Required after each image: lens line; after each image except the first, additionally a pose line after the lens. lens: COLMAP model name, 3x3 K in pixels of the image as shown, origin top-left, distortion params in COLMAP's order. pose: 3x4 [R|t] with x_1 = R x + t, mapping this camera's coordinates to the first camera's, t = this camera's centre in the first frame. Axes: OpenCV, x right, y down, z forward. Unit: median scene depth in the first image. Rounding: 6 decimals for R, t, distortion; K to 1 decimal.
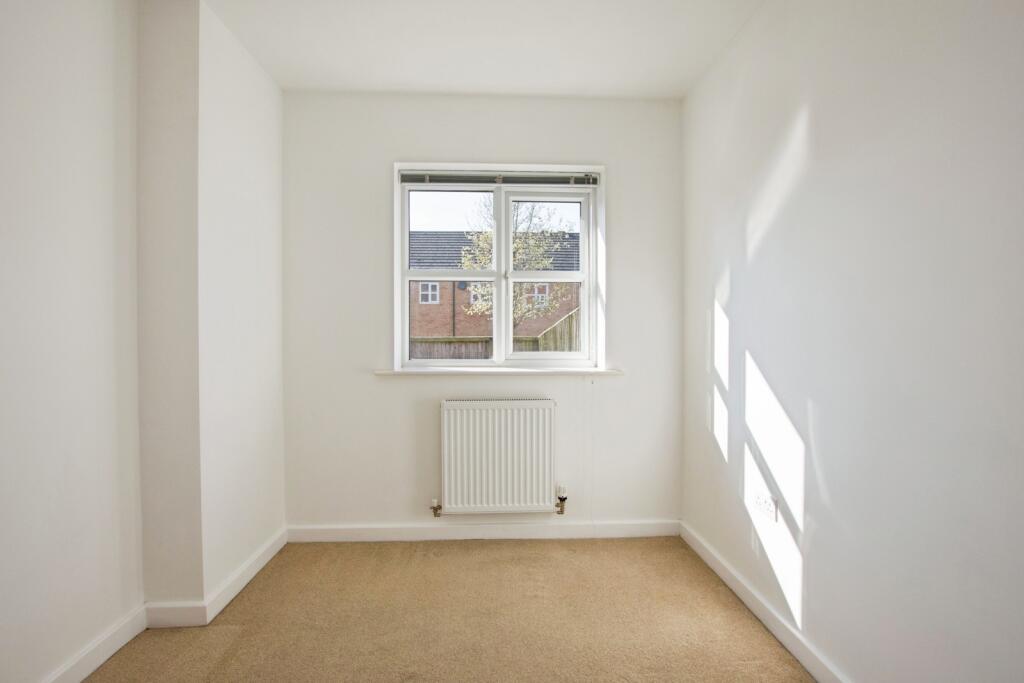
lens RADIAL K [[459.8, 0, 512.0], [0, 459.8, 341.5], [0, 0, 1]] dist [-0.002854, -0.000244]
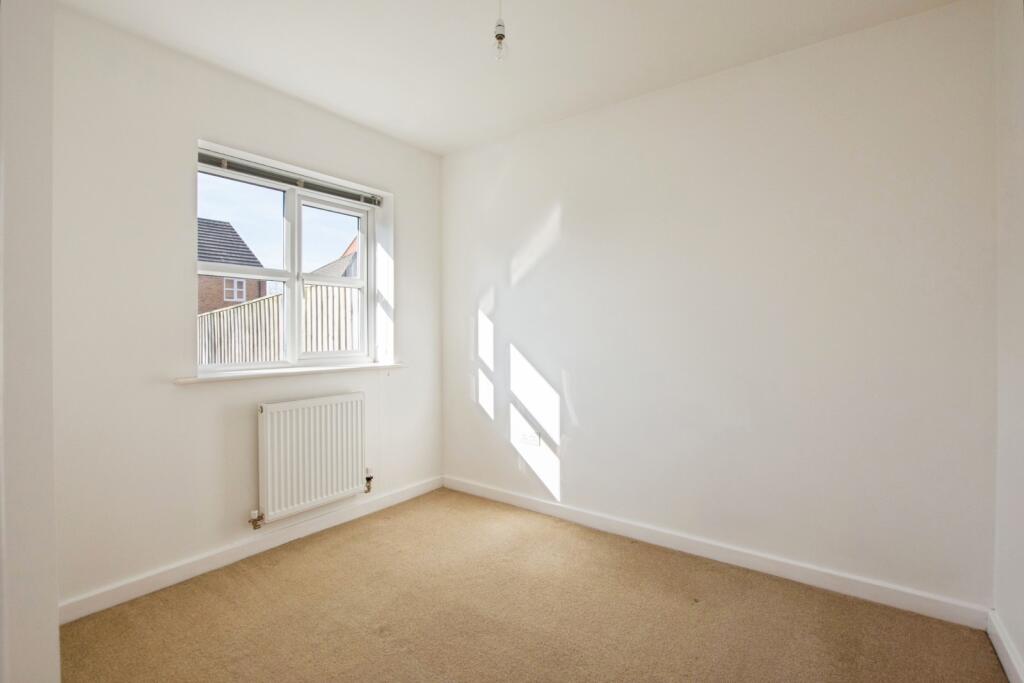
lens RADIAL K [[441.8, 0, 511.9], [0, 441.8, 335.3], [0, 0, 1]] dist [0.002607, 0.000497]
pose [[0.668407, -0.009409, 0.743736, -0.484335], [0.018546, 0.999820, -0.004019, -0.001555], [-0.743564, 0.016479, 0.668461, -0.000352]]
